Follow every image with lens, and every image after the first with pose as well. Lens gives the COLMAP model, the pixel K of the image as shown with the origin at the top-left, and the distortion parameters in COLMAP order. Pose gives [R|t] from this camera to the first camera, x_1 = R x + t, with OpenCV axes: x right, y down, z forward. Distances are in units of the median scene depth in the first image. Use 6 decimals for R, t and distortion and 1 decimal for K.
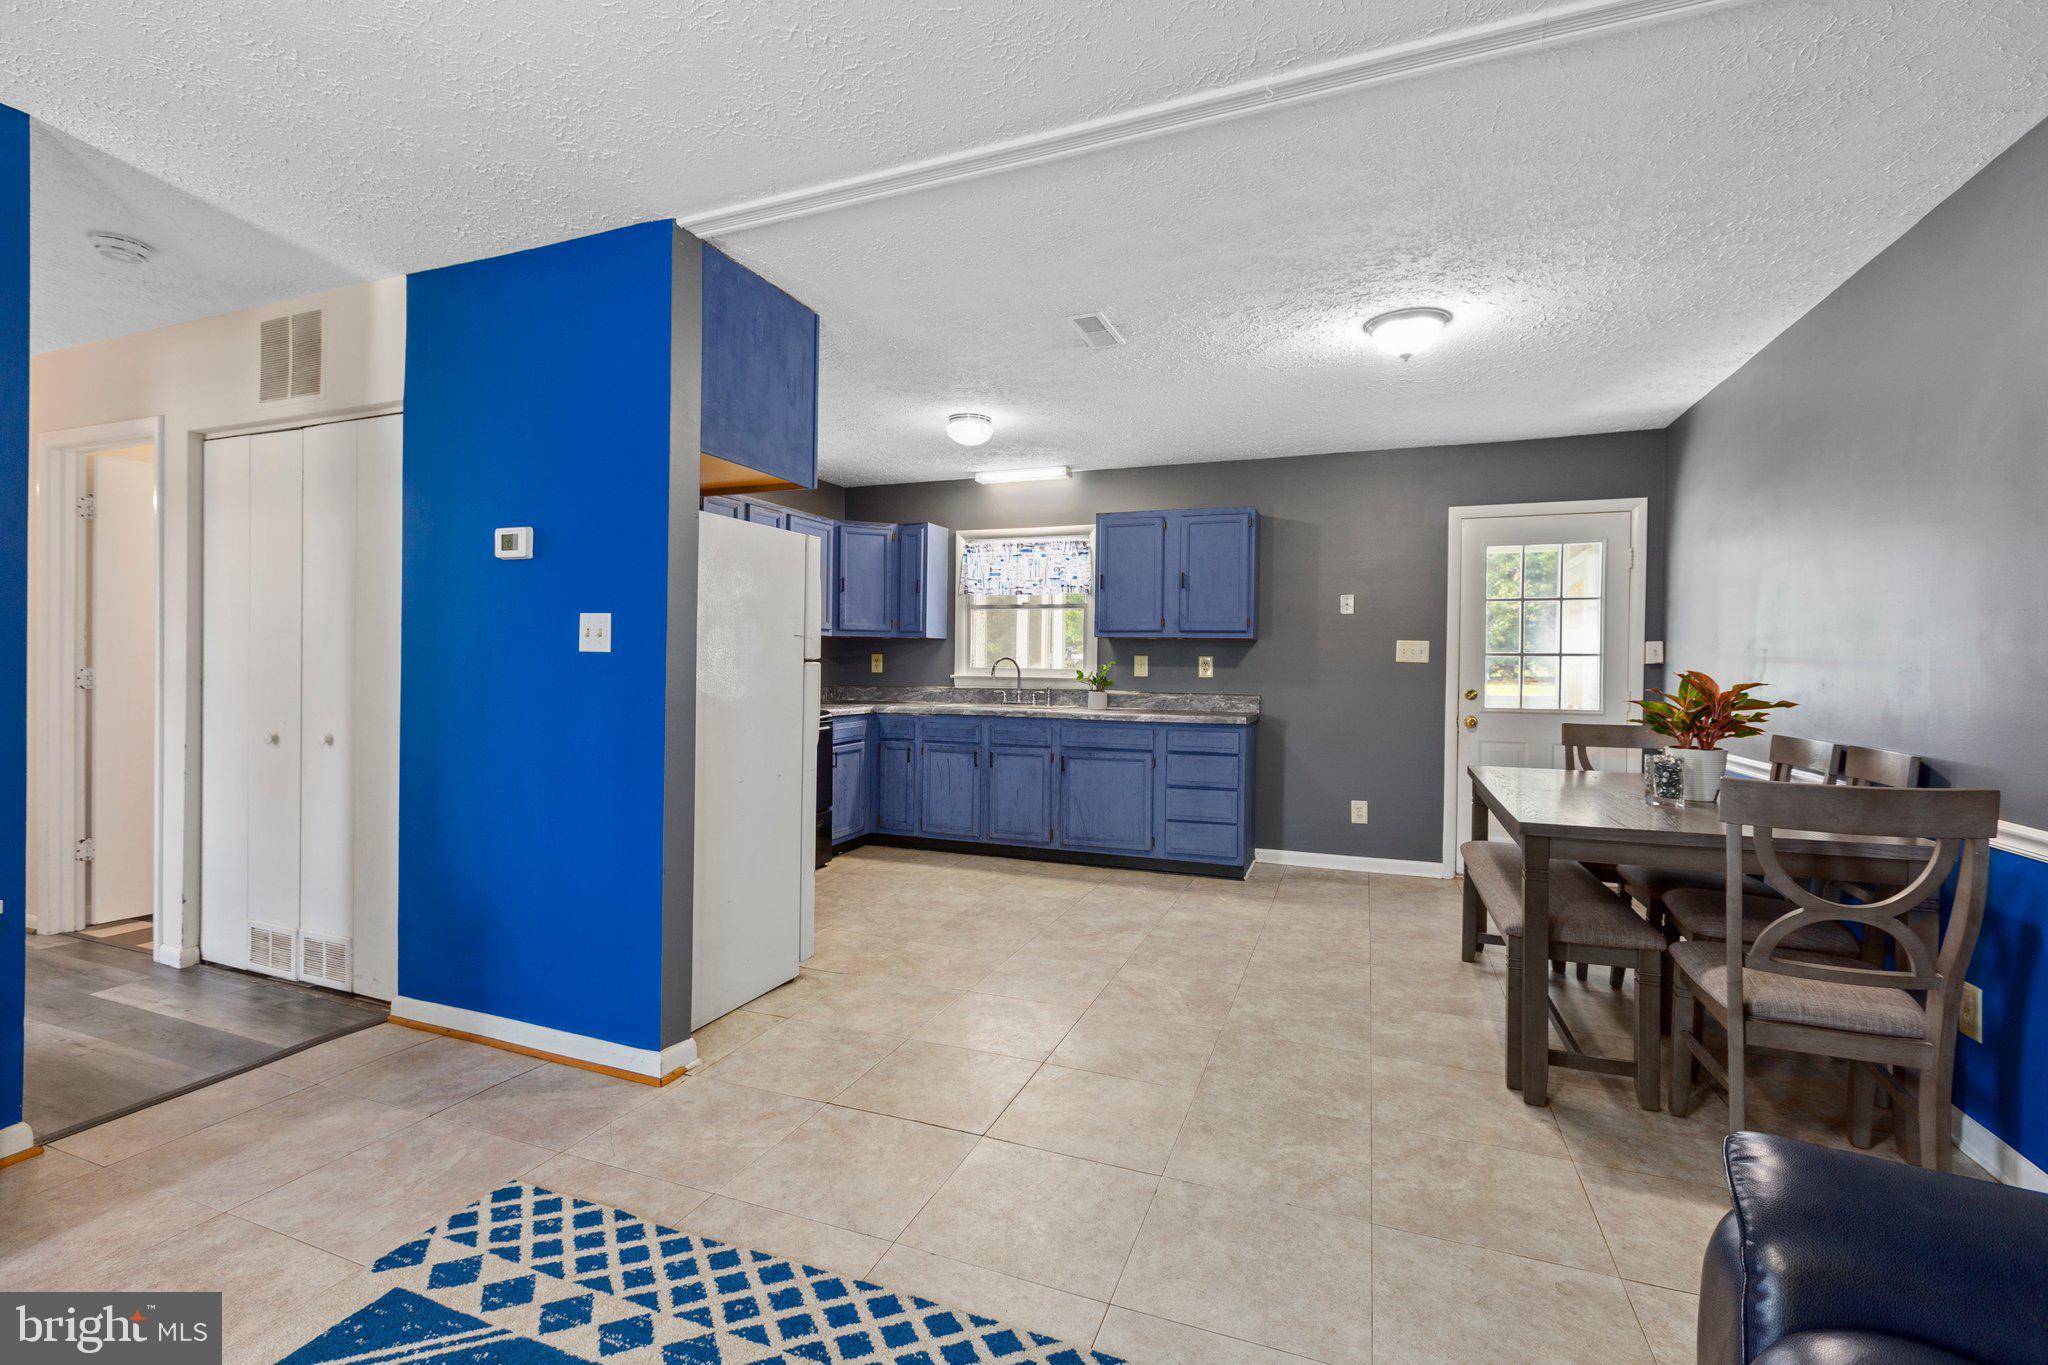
lens RADIAL K [[905.3, 0, 1021.7], [0, 905.3, 669.8], [0, 0, 1]] dist [0.000286, -0.001021]
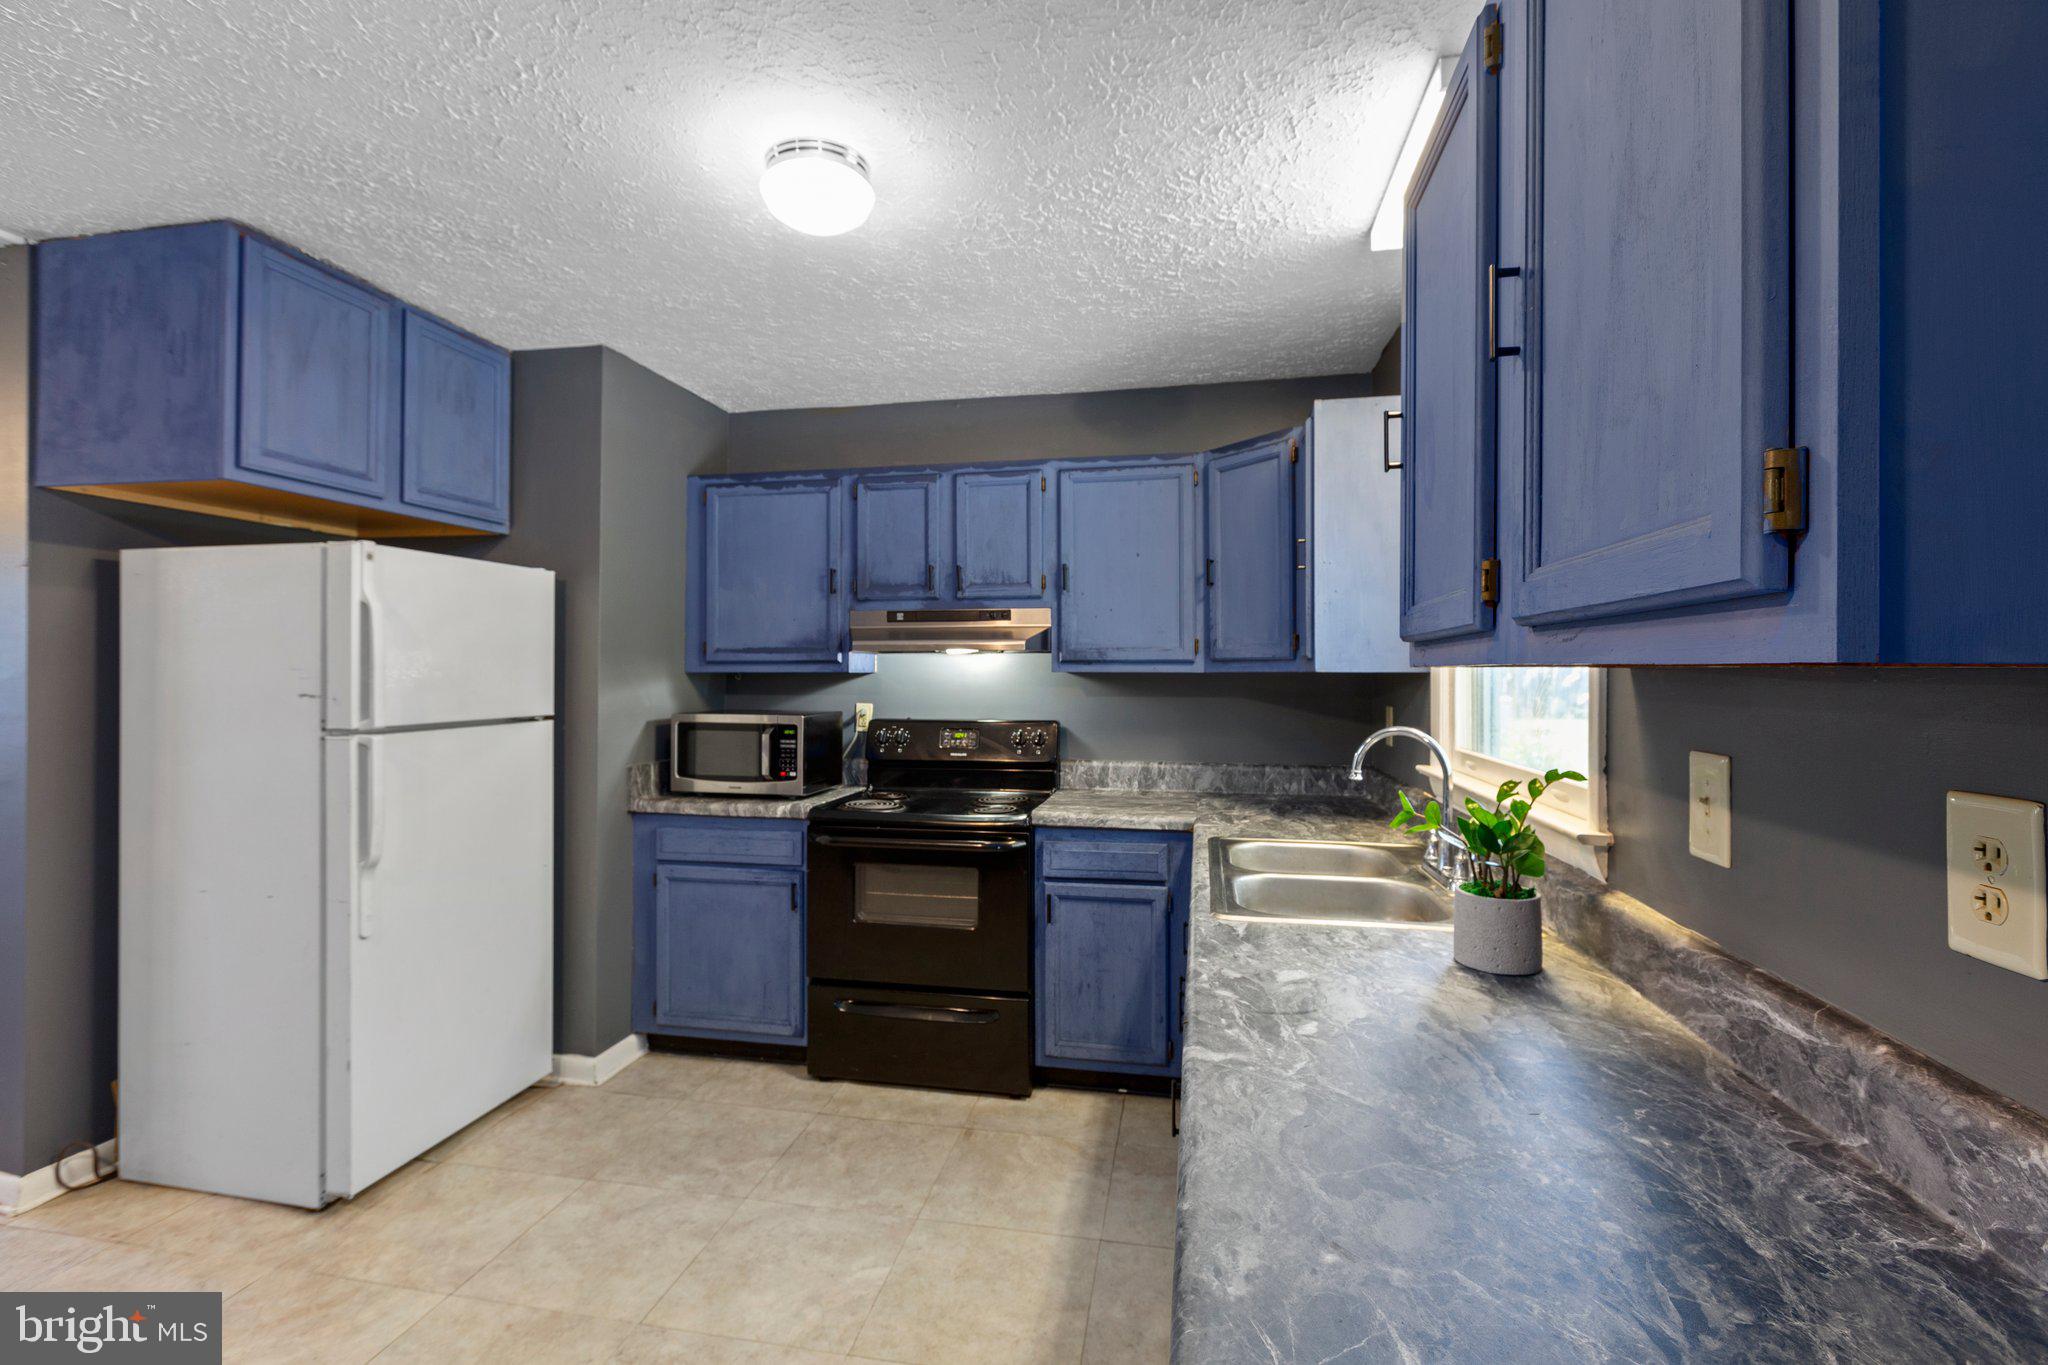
lens RADIAL K [[905.3, 0, 1020.9], [0, 905.3, 665.7], [0, 0, 1]] dist [0.000286, -0.001021]
pose [[0.172920, -0.021914, -0.984692, 0.336912], [-0.009135, 0.999674, -0.023852, -0.032214], [0.984894, 0.013119, 0.172663, 0.931485]]
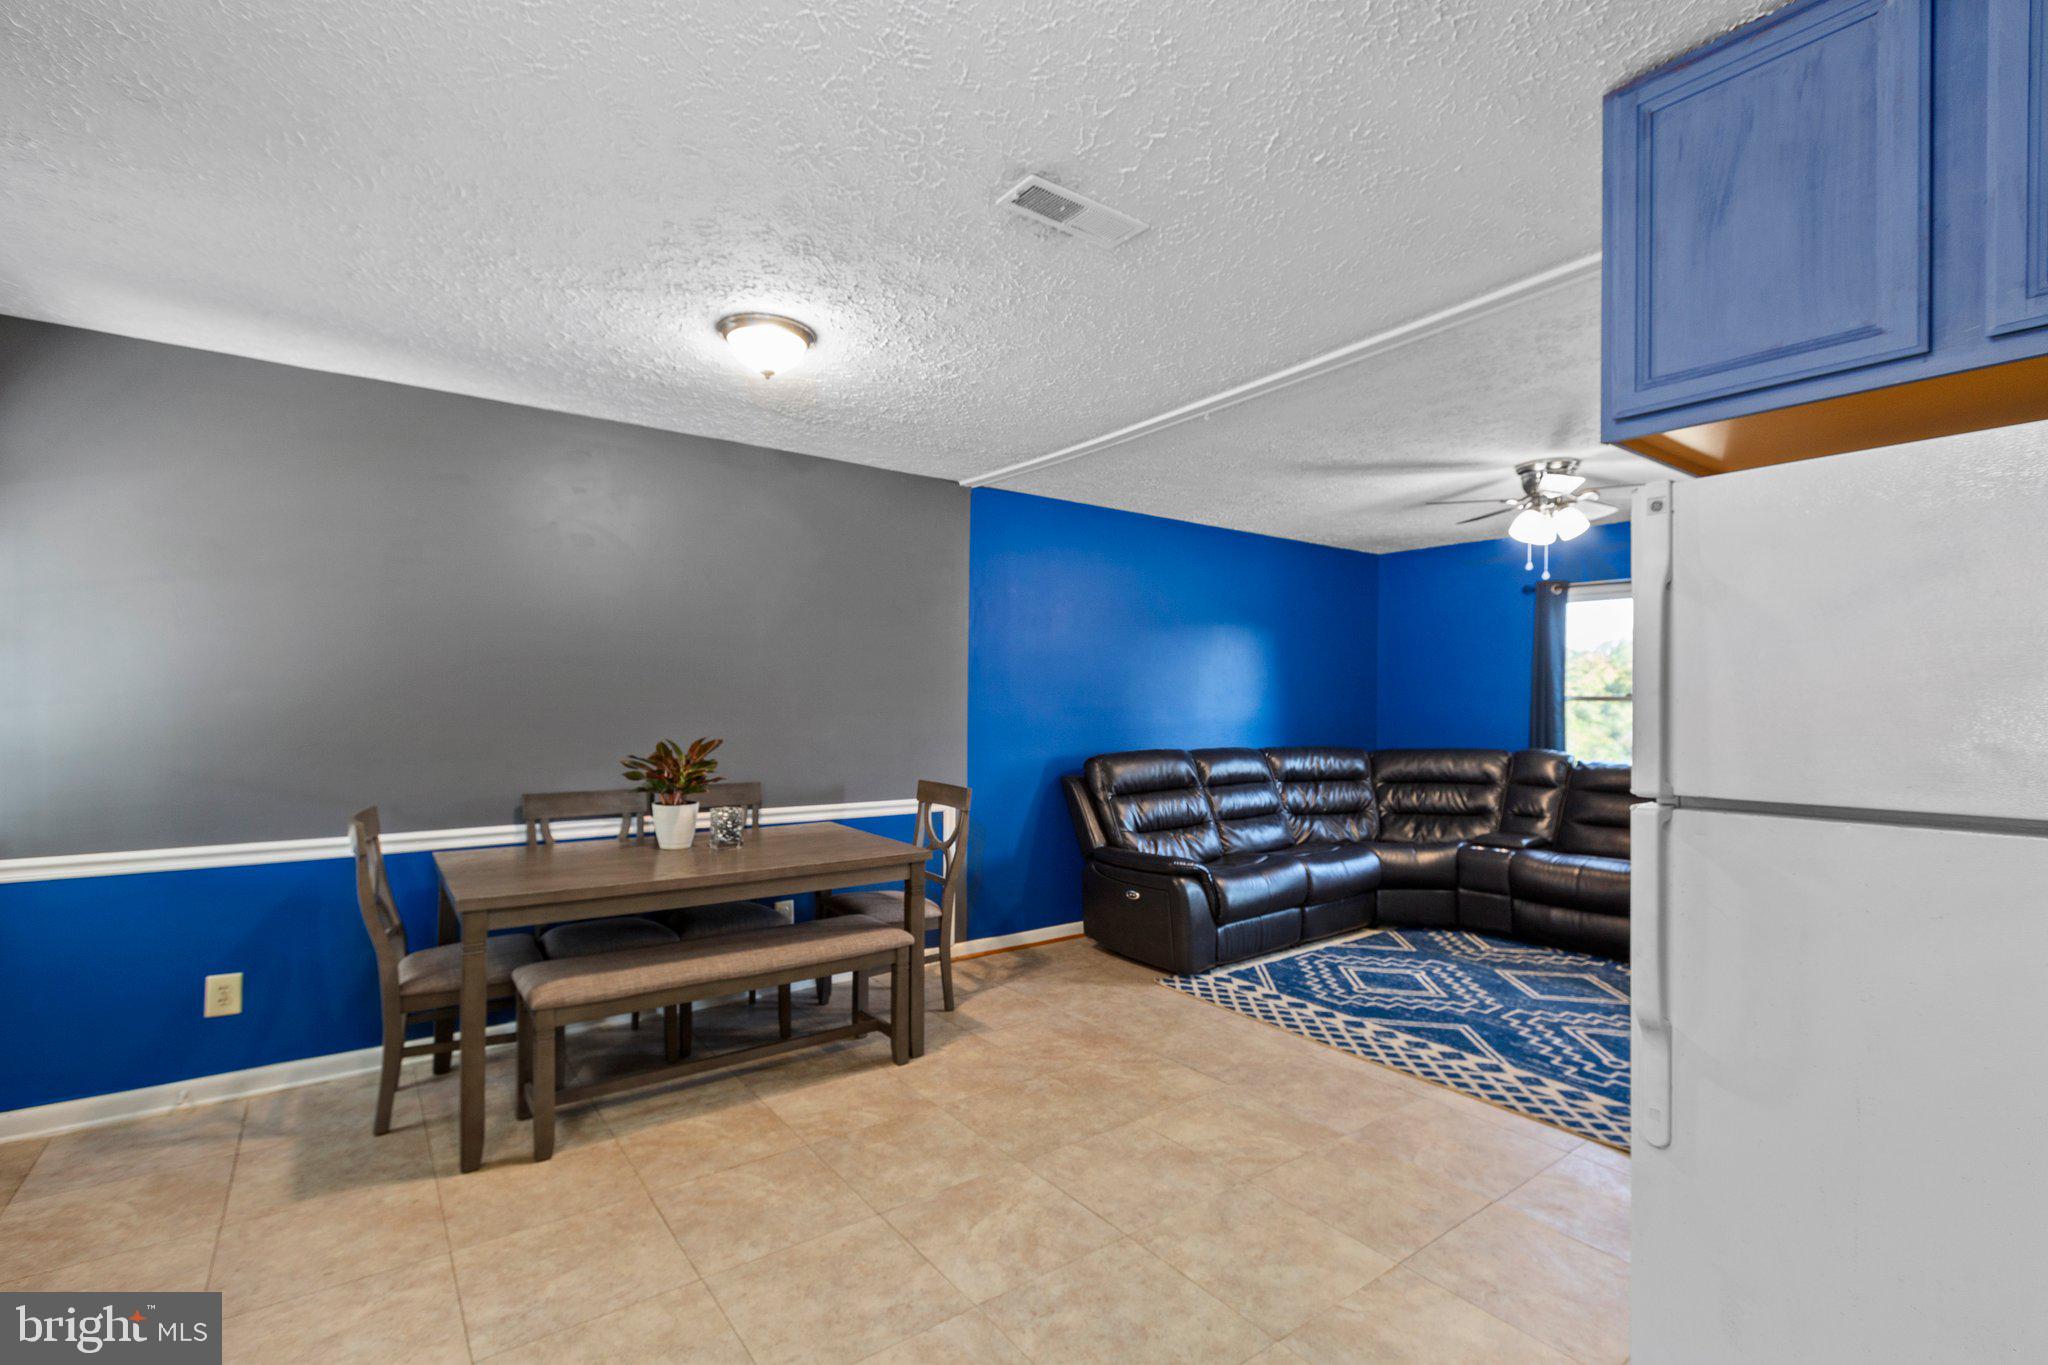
lens RADIAL K [[905.3, 0, 1016.8], [0, 905.3, 707.4], [0, 0, 1]] dist [0.000286, -0.001021]
pose [[-0.839849, -0.019930, 0.542455, -0.145666], [-0.011712, 0.999758, 0.018598, -0.037177], [-0.542694, 0.009266, -0.839879, 1.015156]]
